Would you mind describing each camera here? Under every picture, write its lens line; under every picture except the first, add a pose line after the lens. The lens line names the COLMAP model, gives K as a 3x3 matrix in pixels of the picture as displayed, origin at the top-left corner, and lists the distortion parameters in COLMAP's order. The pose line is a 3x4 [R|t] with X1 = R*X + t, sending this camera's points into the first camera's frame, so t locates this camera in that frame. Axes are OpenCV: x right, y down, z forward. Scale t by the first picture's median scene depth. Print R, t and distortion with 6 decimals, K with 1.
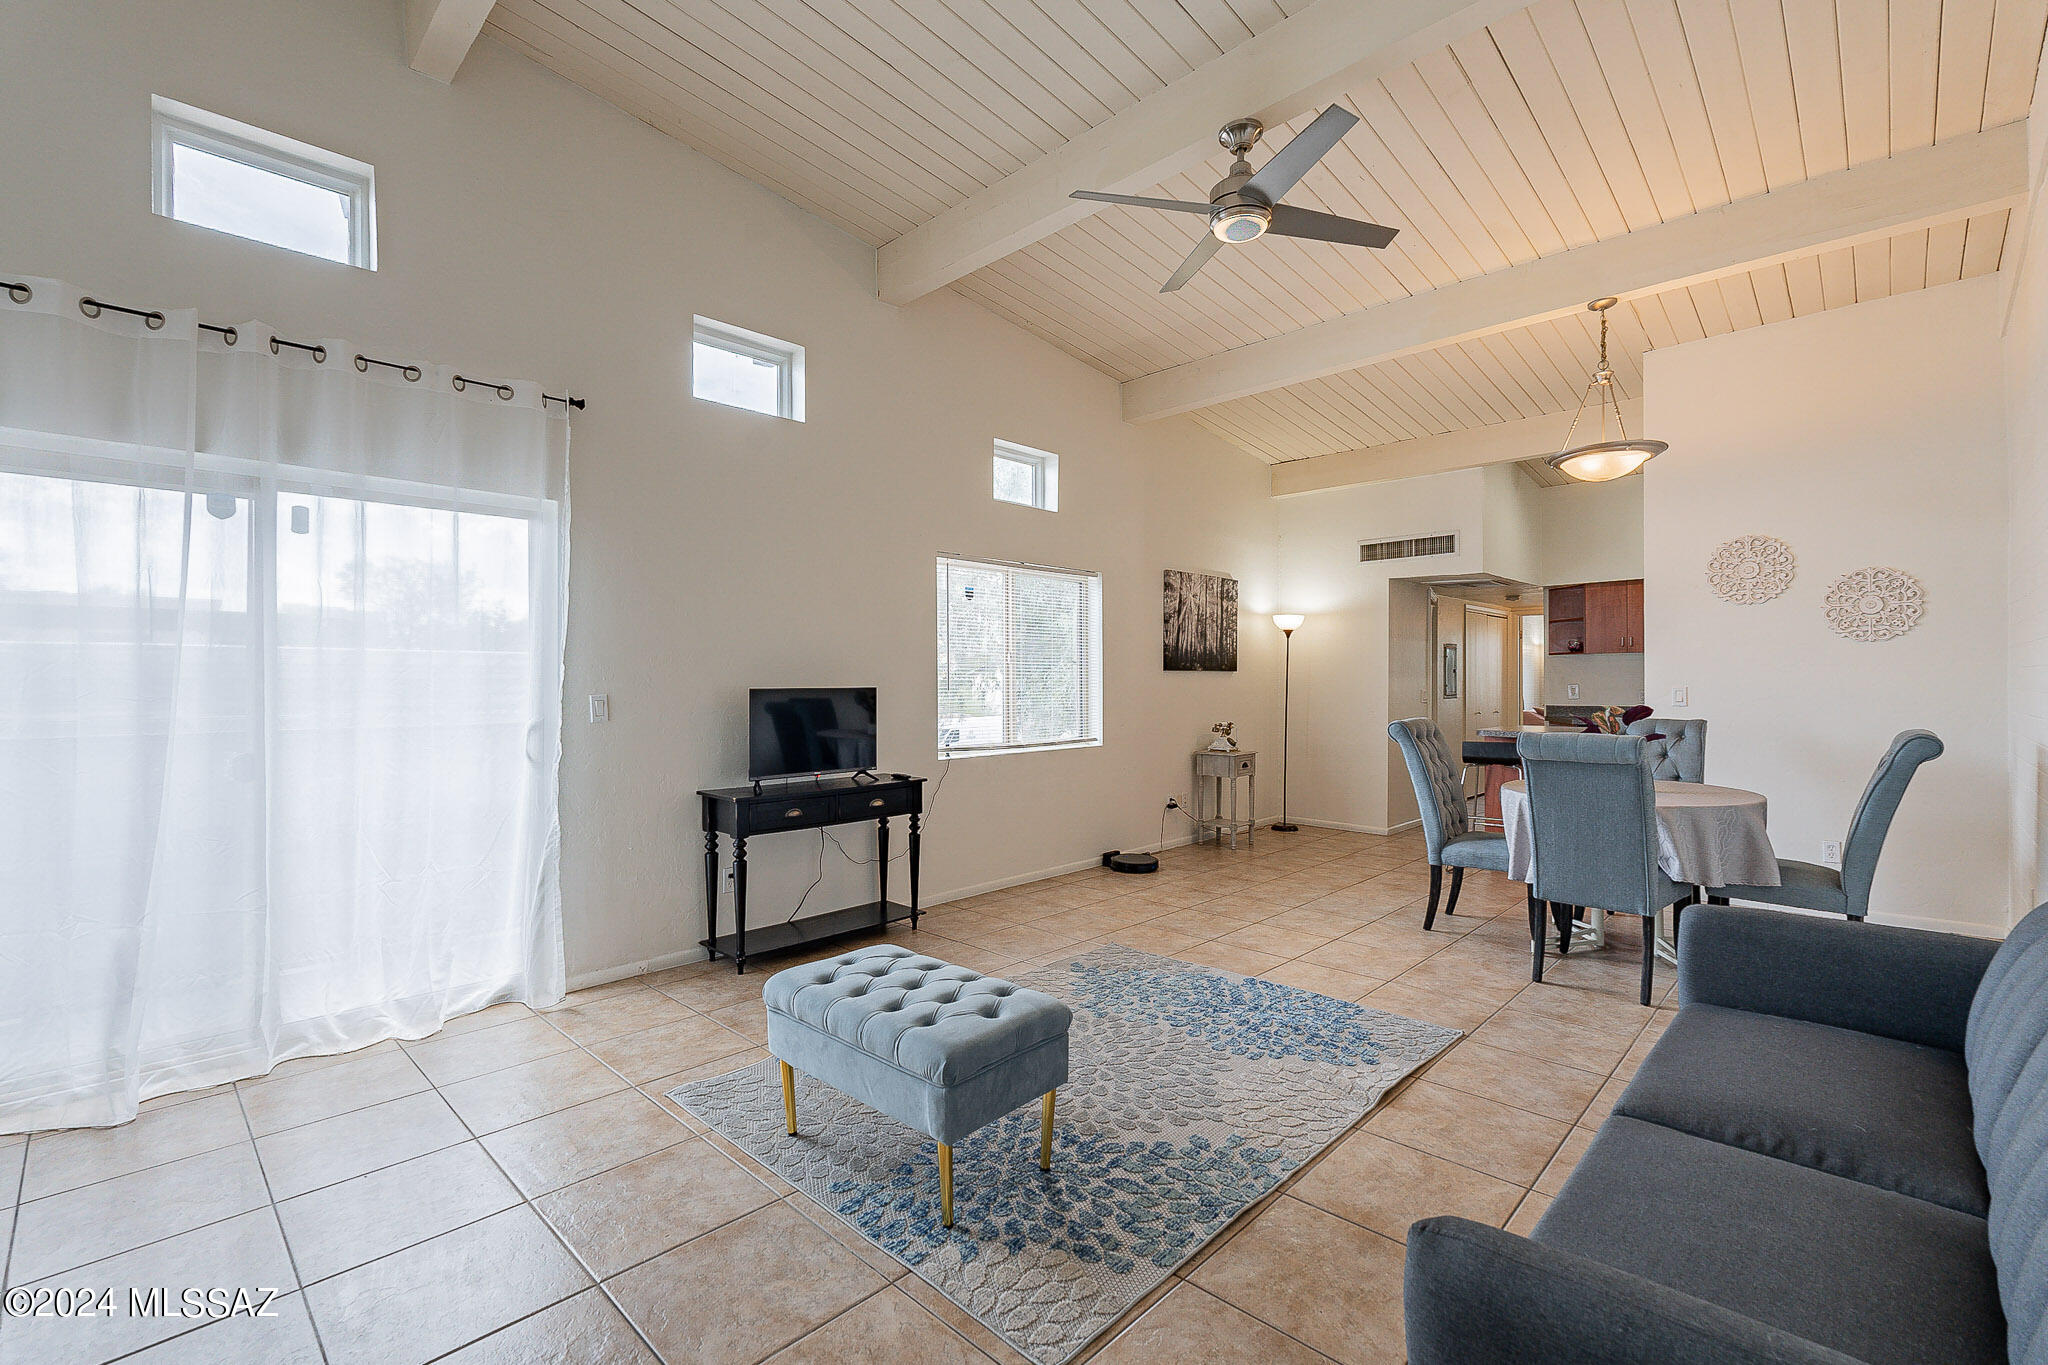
lens RADIAL K [[894.4, 0, 1033.9], [0, 894.4, 683.5], [0, 0, 1]] dist [-0.004017, 0.000130]
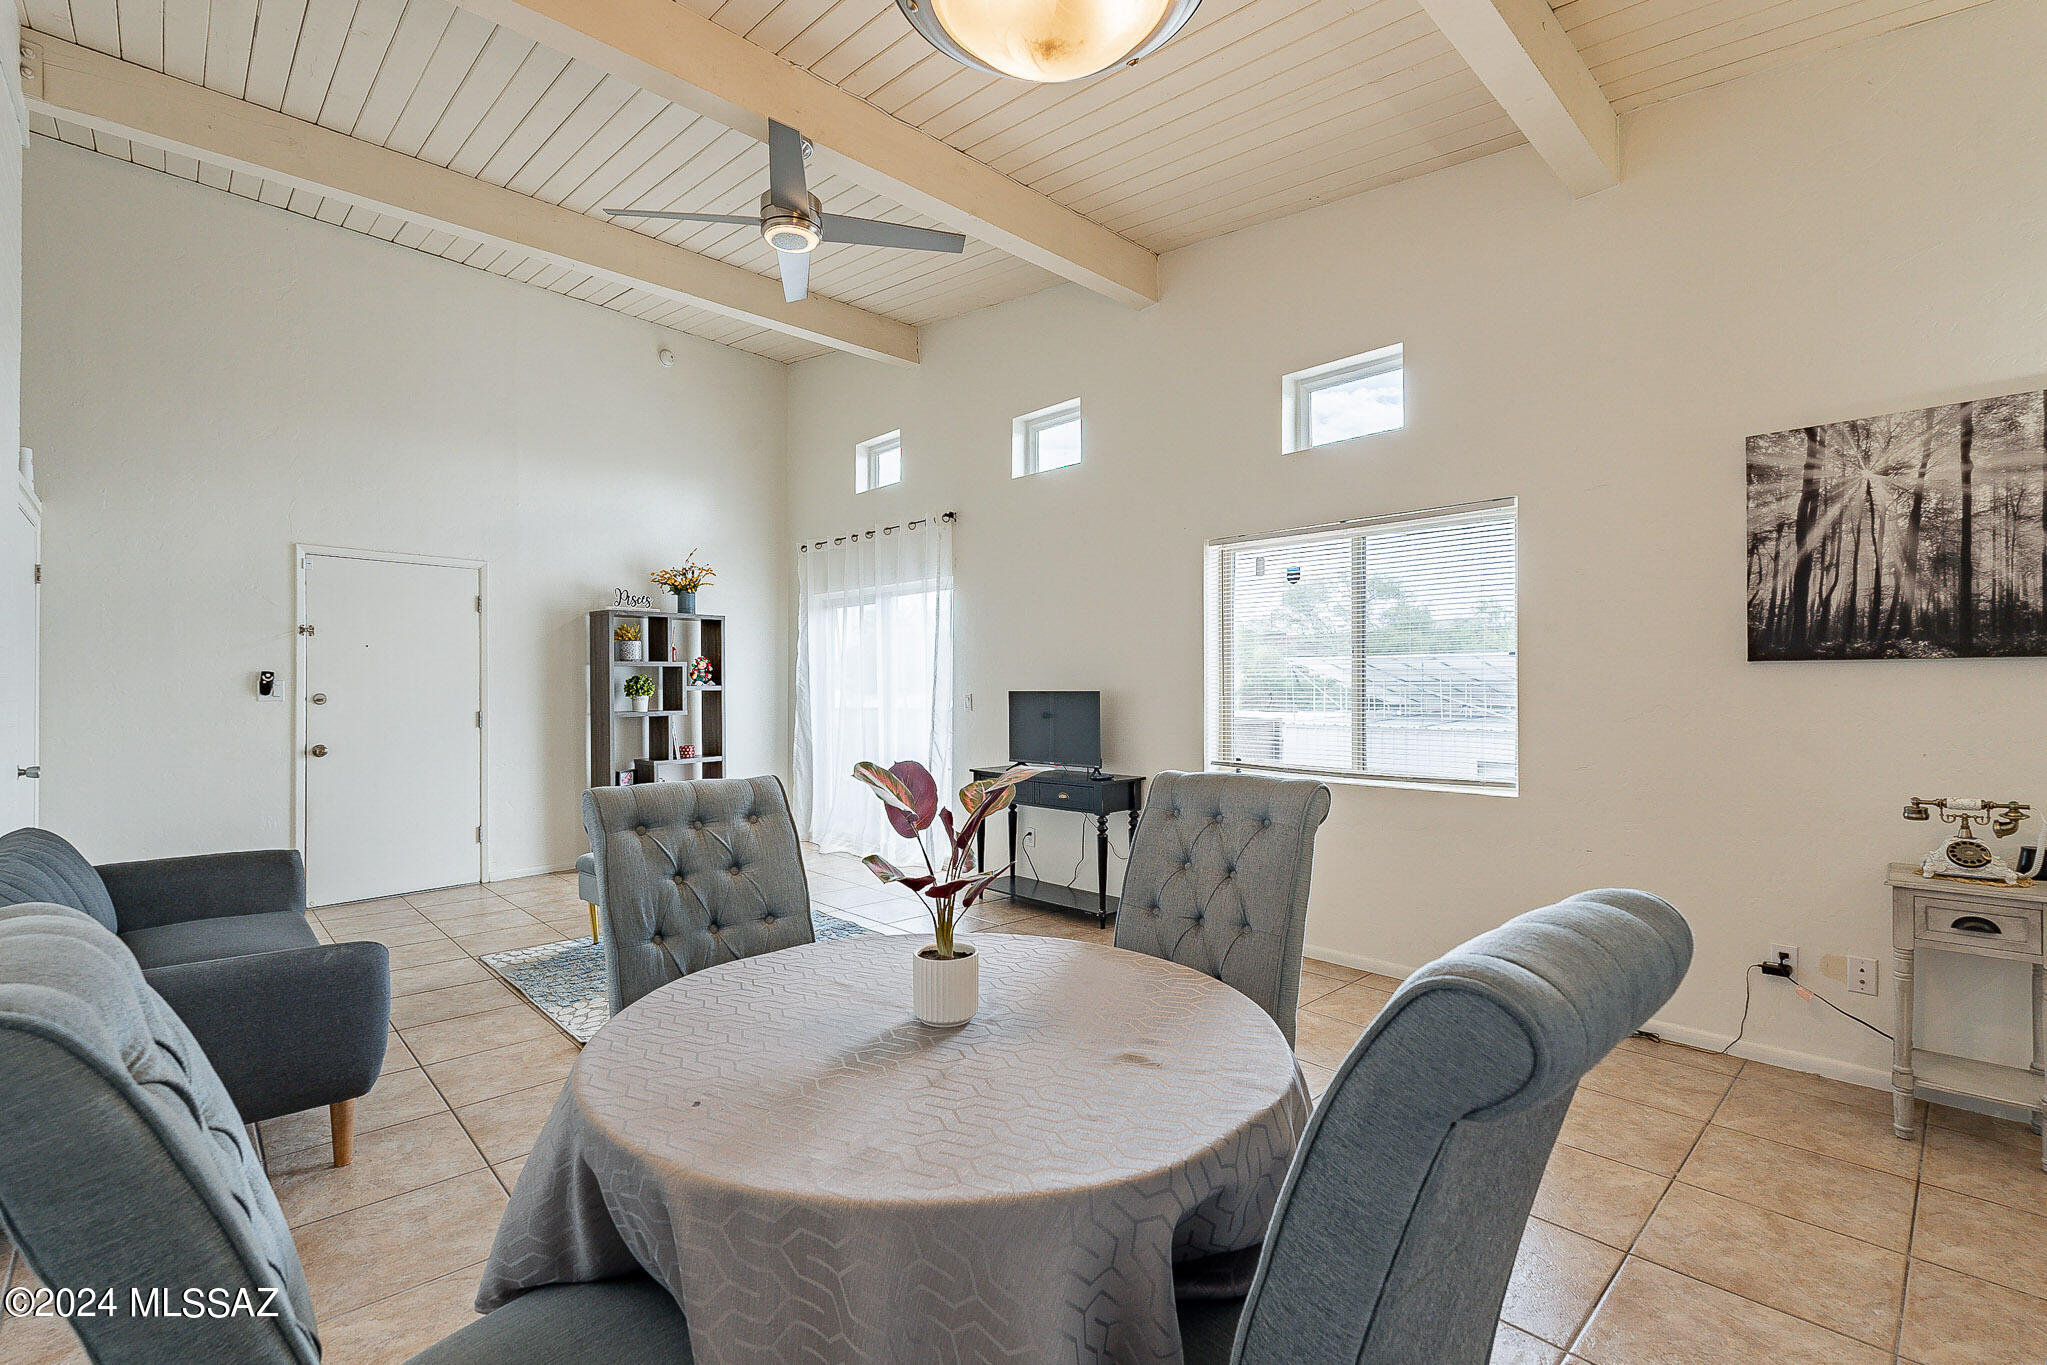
lens RADIAL K [[912.4, 0, 1011.6], [0, 912.4, 682.2], [0, 0, 1]] dist [-0.005735, -0.000328]
pose [[-0.054676, -0.001471, -0.998503, 0.679694], [0.000314, 0.999999, -0.001490, -0.003695], [0.998504, -0.000395, -0.054676, 0.711911]]
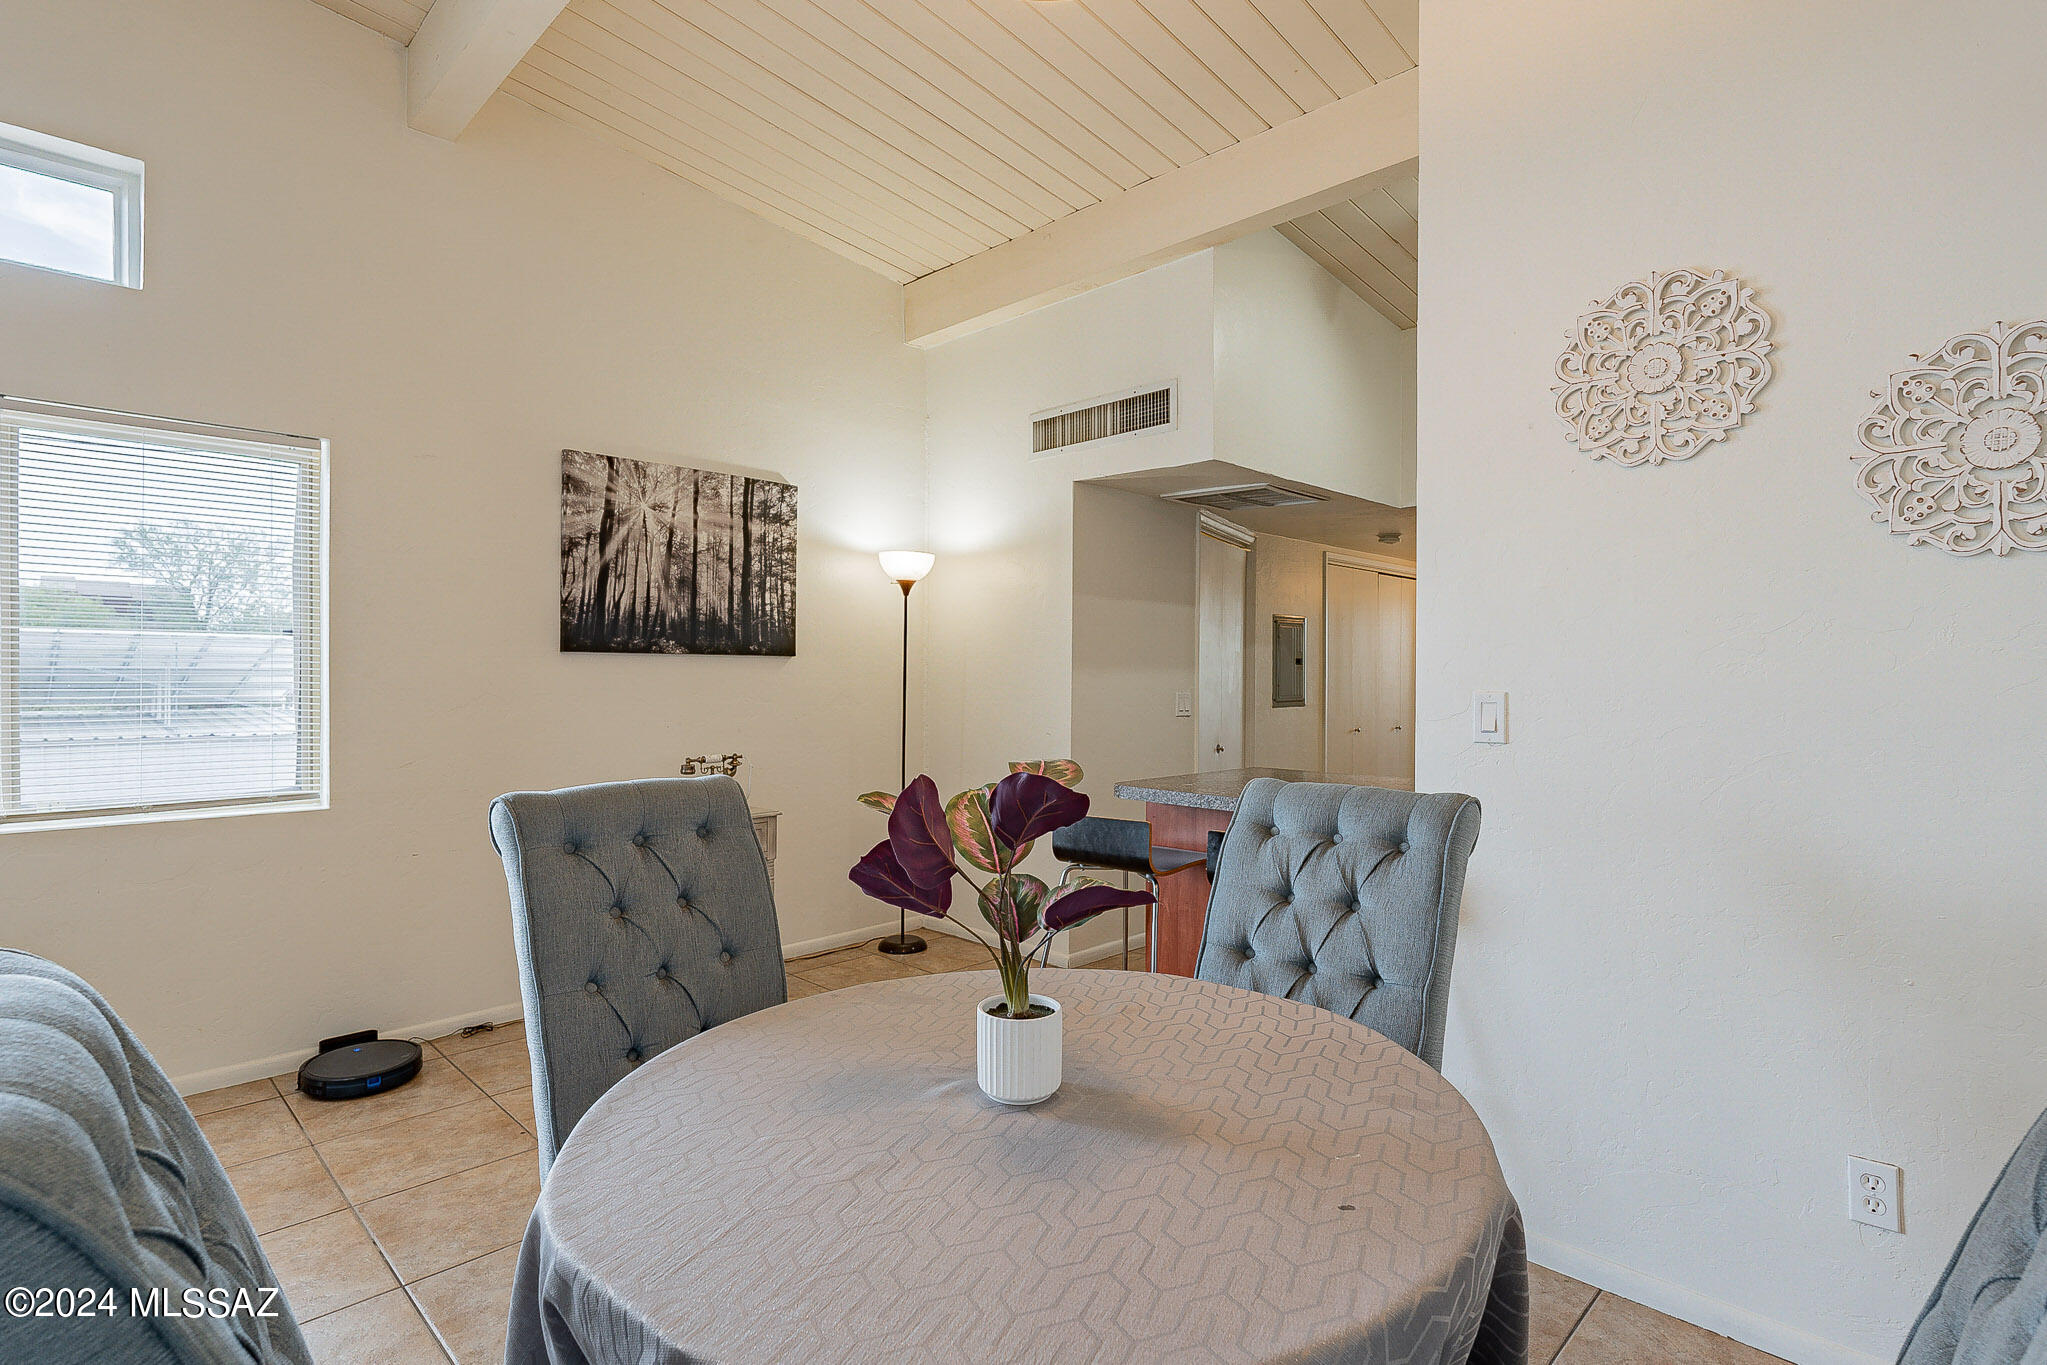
lens RADIAL K [[1003.4, 0, 1031.2], [0, 1003.4, 682.2], [0, 0, 1]] dist [0.000379, -0.000180]
pose [[0.999907, 0.004563, -0.012839, 0.452611], [-0.004523, 0.999985, 0.003134, -0.000523], [0.012853, -0.003076, 0.999913, 0.482220]]
